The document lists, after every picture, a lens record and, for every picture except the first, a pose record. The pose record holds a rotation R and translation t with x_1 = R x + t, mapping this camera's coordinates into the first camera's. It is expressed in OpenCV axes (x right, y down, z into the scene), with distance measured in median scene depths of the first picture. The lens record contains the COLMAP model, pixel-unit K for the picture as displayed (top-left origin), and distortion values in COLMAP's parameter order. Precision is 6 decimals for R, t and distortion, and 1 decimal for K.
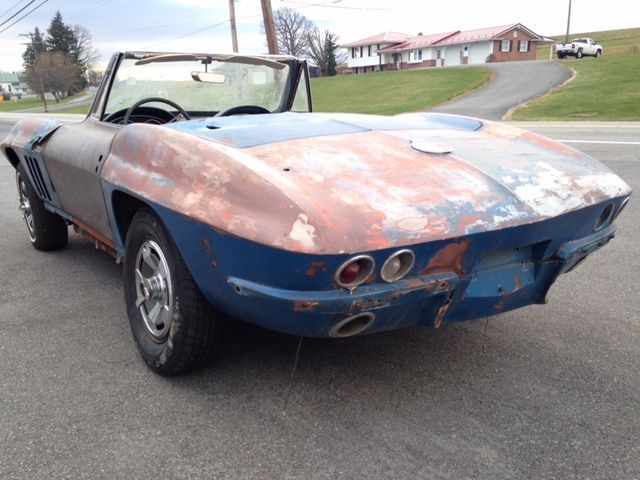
lens RADIAL K [[574.2, 0, 318.2], [0, 574.2, 242.3], [0, 0, 1]] dist [0.170799, -0.242357]
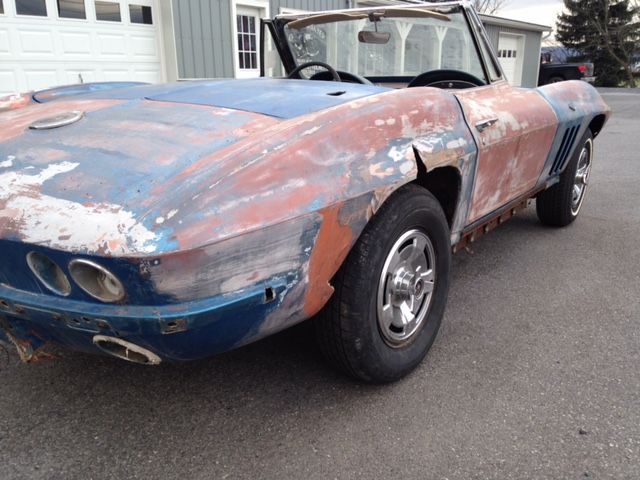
lens RADIAL K [[575.3, 0, 320.0], [0, 575.3, 240.0], [0, 0, 1]] dist [0.177235, -0.259647]
pose [[0.362636, 0.280725, -0.888644, 1.163713], [-0.231541, 0.950792, 0.205872, -0.273813], [0.902709, 0.131101, 0.409791, 1.066815]]
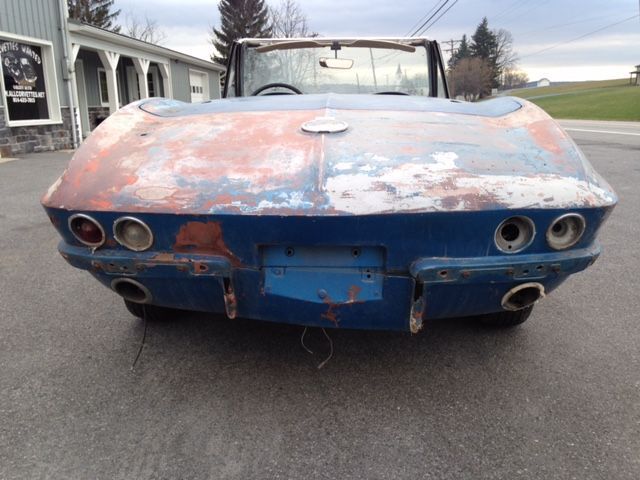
lens RADIAL K [[574.2, 0, 318.2], [0, 574.2, 242.3], [0, 0, 1]] dist [0.170799, -0.242357]
pose [[0.797345, 0.157392, -0.582640, 0.757558], [-0.159521, 0.986024, 0.048056, -0.032791], [0.582060, 0.054626, 0.811309, 0.311980]]
